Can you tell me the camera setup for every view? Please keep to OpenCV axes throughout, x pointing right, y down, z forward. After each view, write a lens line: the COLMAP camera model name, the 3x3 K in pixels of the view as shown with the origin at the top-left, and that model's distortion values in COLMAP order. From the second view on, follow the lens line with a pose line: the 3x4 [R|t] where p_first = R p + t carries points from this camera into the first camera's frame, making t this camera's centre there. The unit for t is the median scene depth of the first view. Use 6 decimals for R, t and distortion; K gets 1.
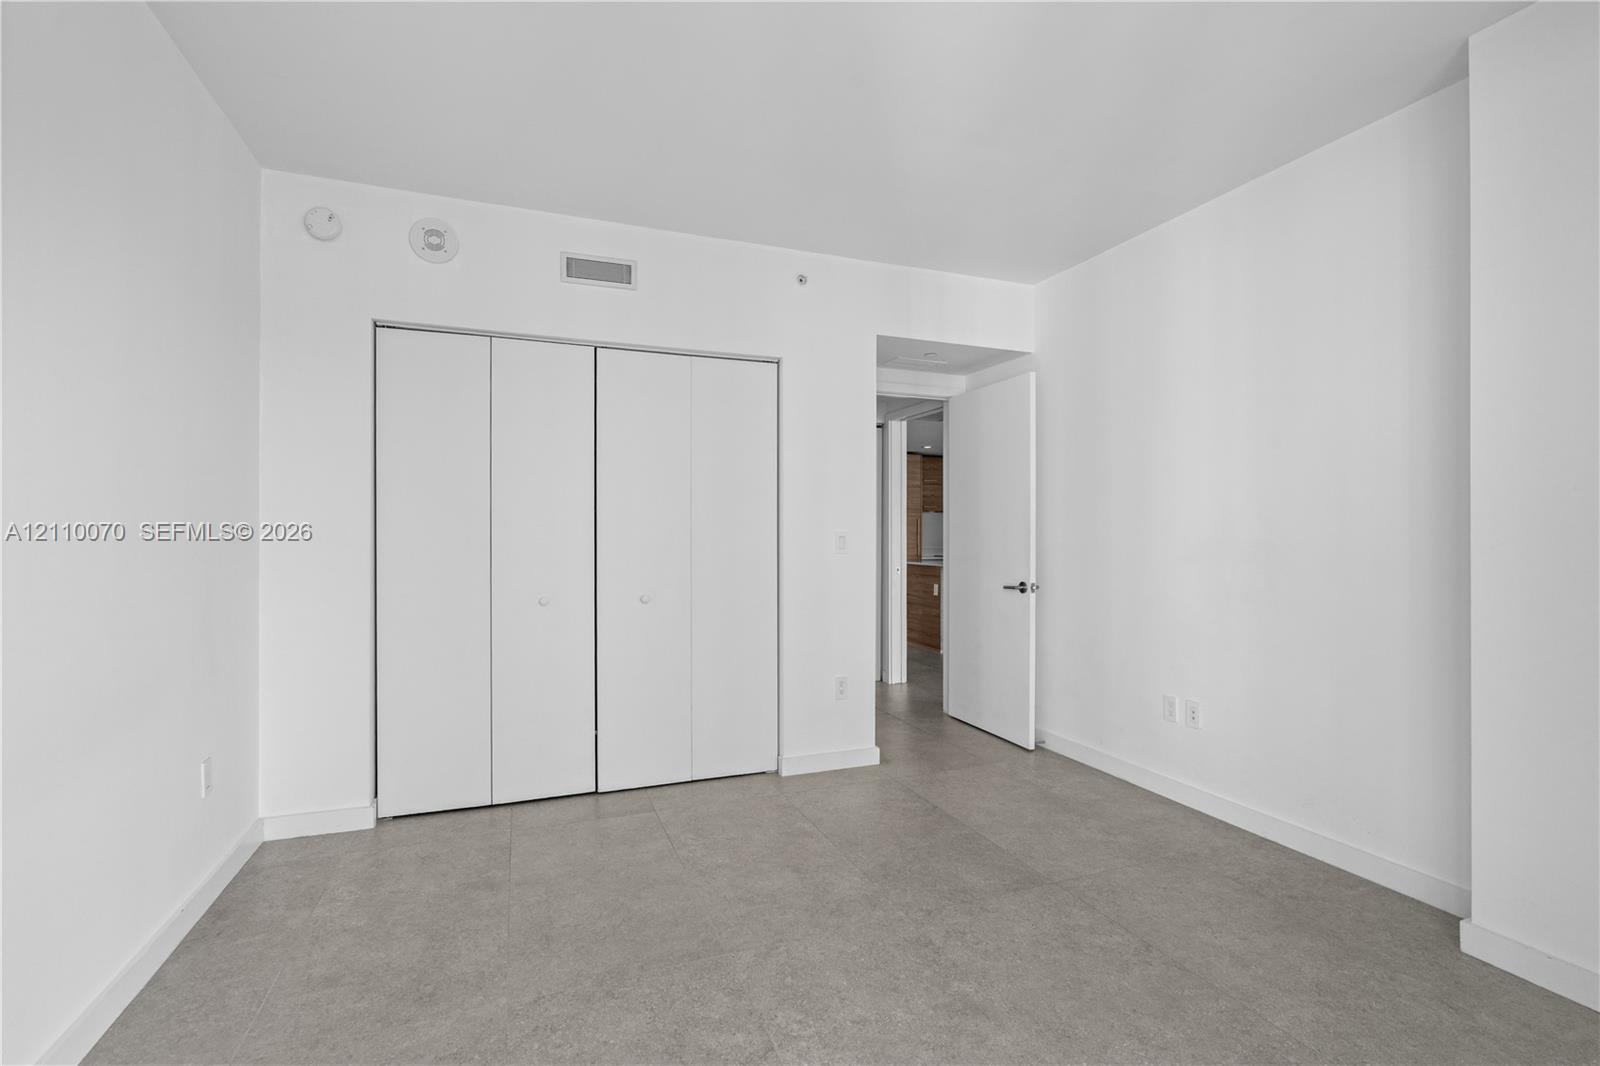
lens RADIAL K [[737.9, 0, 811.4], [0, 737.9, 526.3], [0, 0, 1]] dist [-0.008663, 0.003884]
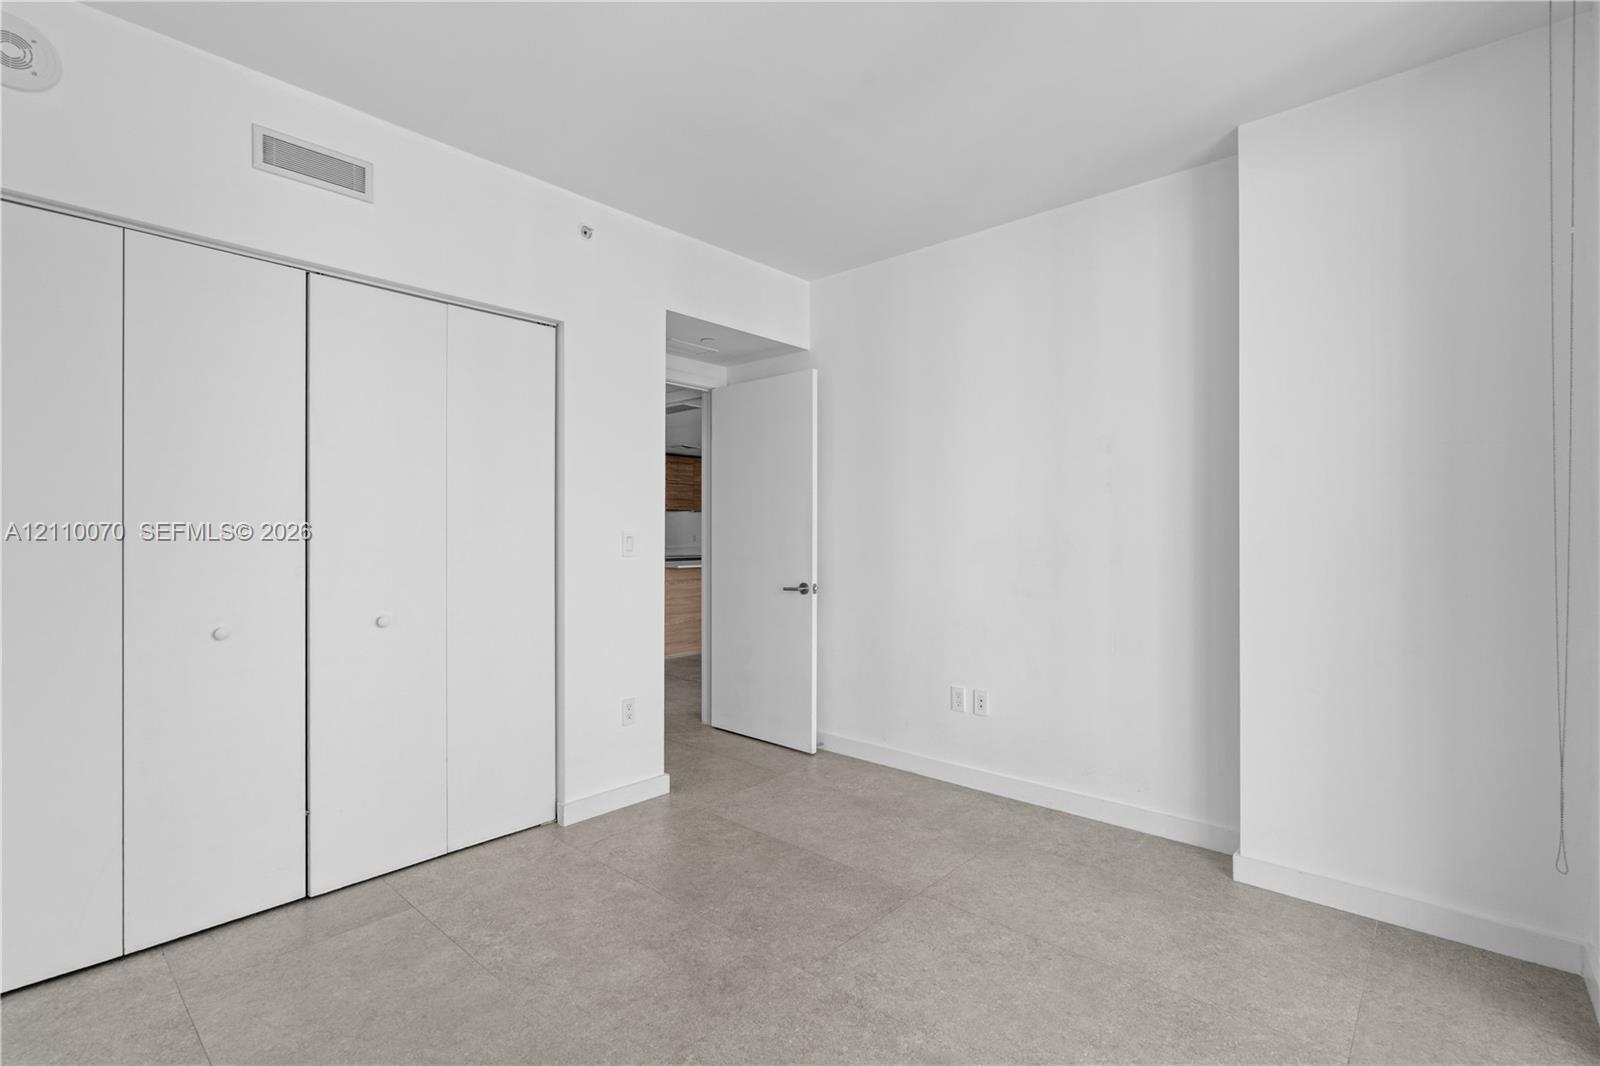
lens RADIAL K [[737.9, 0, 811.4], [0, 737.9, 526.3], [0, 0, 1]] dist [-0.008663, 0.003884]
pose [[0.892782, 0.005018, 0.450461, -0.174127], [-0.005477, 0.999985, -0.000284, 0.000514], [-0.450455, -0.002213, 0.892796, 0.144704]]
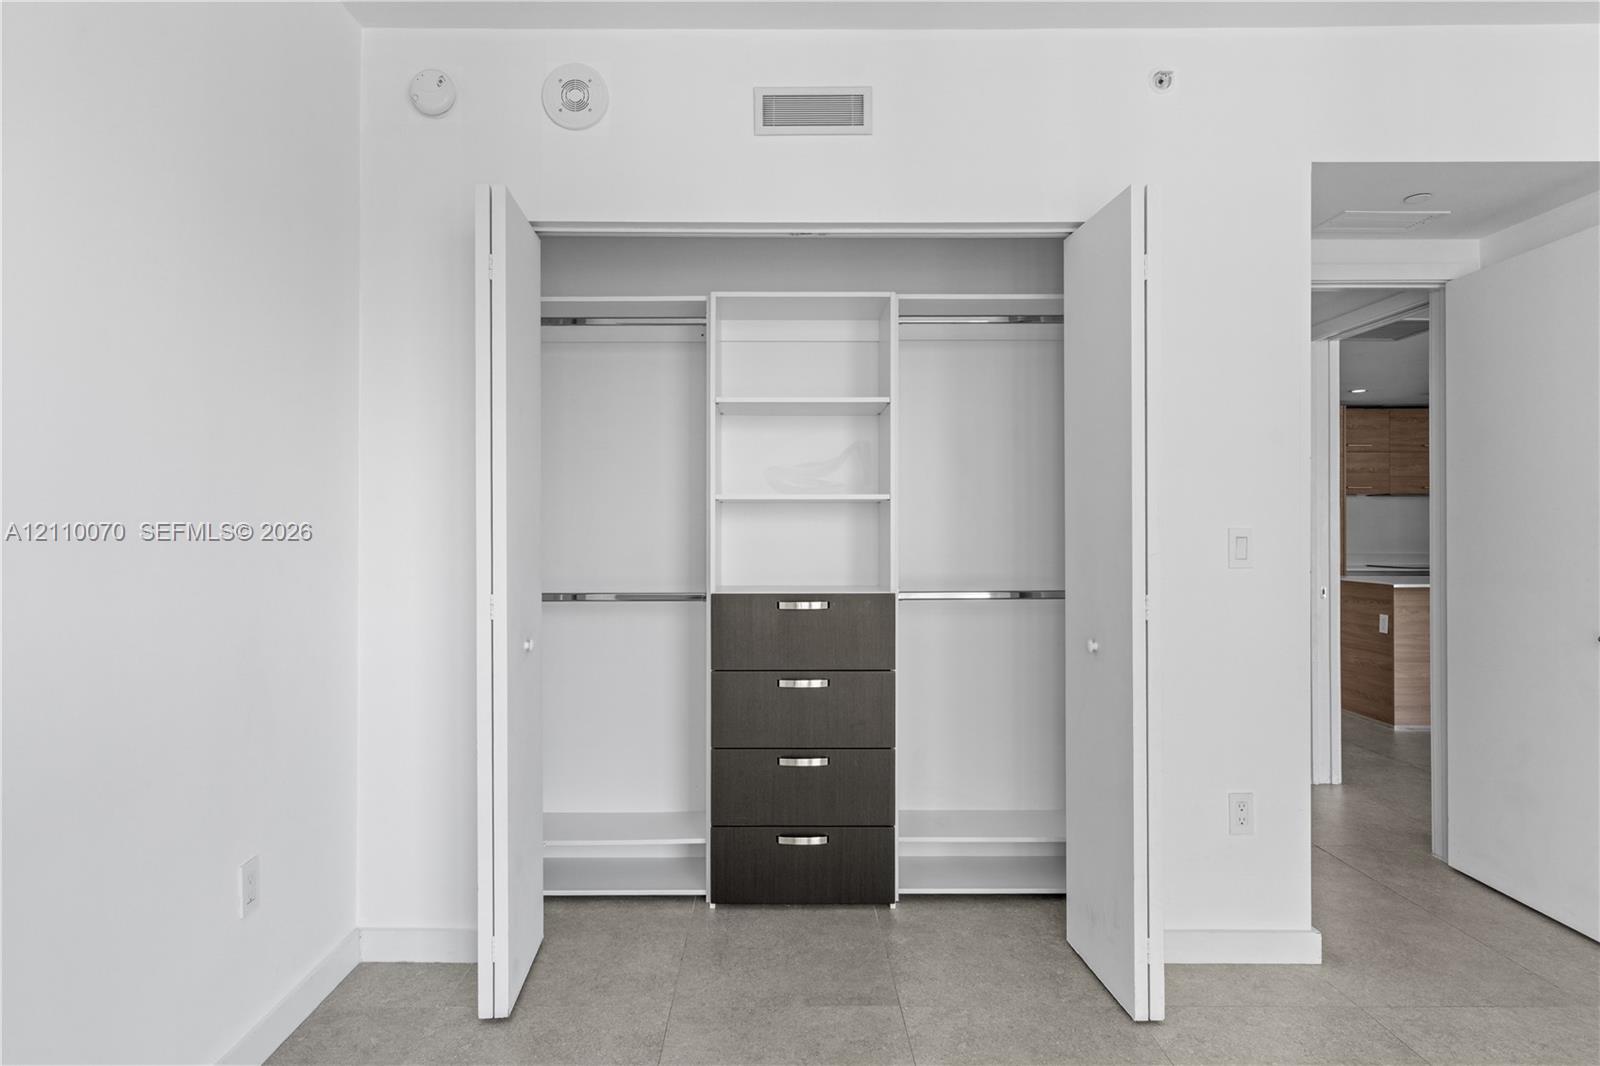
lens RADIAL K [[908.5, 0, 776.2], [0, 908.5, 523.0], [0, 0, 1]] dist [0.006736, 0.000687]
pose [[0.927574, -0.002438, -0.373631, -0.029403], [0.003738, 0.999989, 0.002754, -0.000204], [0.373620, -0.003951, 0.927574, 0.267327]]
